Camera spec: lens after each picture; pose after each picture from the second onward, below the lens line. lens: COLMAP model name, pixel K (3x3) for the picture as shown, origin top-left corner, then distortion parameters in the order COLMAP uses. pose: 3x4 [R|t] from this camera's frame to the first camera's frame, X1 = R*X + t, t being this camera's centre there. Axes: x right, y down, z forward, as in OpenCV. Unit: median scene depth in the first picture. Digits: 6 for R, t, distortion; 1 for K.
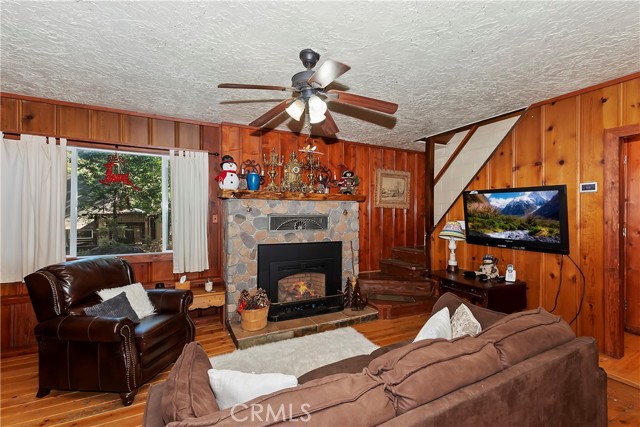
lens RADIAL K [[274.9, 0, 316.6], [0, 274.9, 215.4], [0, 0, 1]] dist [0.013343, -0.008035]
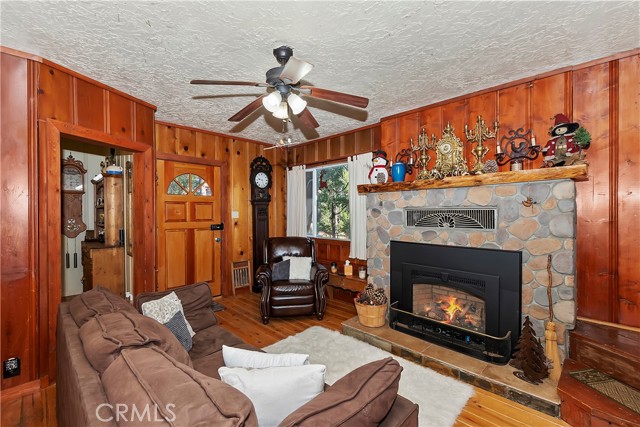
lens RADIAL K [[279.8, 0, 320.0], [0, 279.8, 213.5], [0, 0, 1]] dist [0.013854, 0.000005]
pose [[0.313030, -0.000604, -0.949743, 0.600132], [0.005422, 0.999985, 0.001151, 0.011501], [0.949728, -0.005510, 0.313028, 0.466777]]
